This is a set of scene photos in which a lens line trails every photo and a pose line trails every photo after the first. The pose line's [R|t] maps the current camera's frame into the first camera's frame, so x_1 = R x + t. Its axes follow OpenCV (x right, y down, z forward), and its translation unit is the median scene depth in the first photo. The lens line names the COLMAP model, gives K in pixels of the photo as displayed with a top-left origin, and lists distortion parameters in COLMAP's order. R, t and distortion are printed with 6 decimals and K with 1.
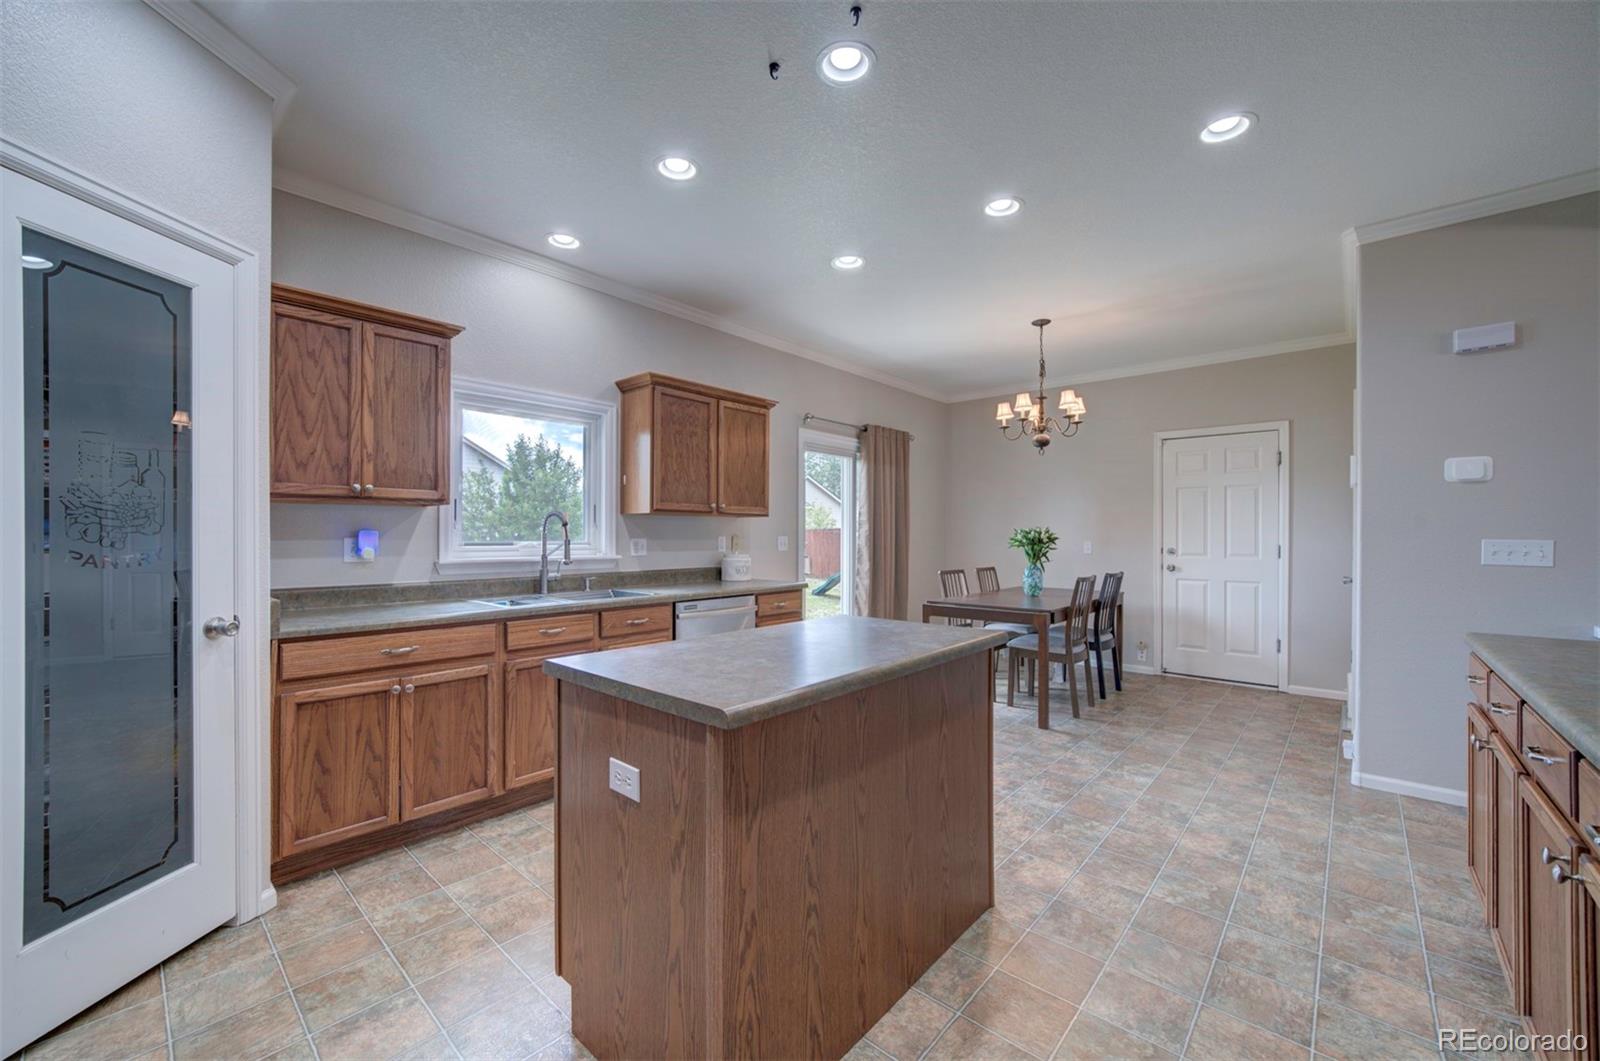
lens RADIAL K [[621.4, 0, 791.9], [0, 621.4, 533.8], [0, 0, 1]] dist [-0.000794, -0.000056]
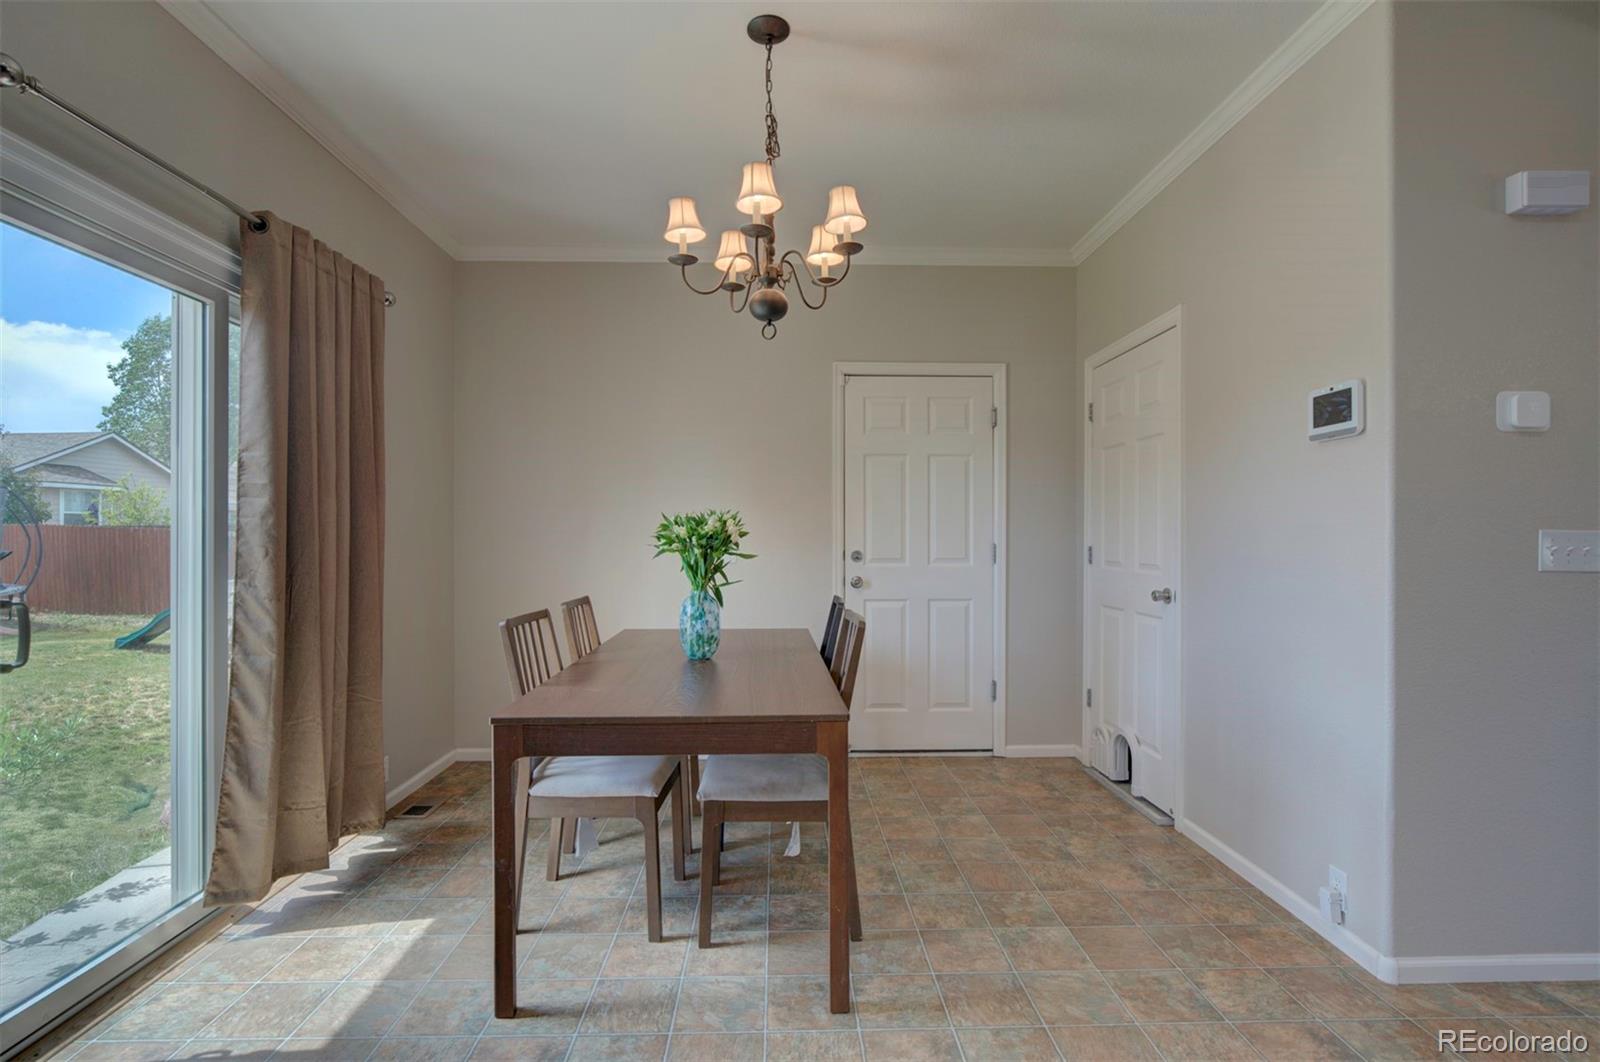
lens RADIAL K [[752.5, 0, 794.7], [0, 752.5, 533.3], [0, 0, 1]] dist [-0.003676, -0.000286]
pose [[0.725096, 0.000314, 0.688648, 0.049750], [0.001533, 0.999997, -0.002070, 0.007715], [-0.688646, 0.002556, 0.725093, 0.537650]]
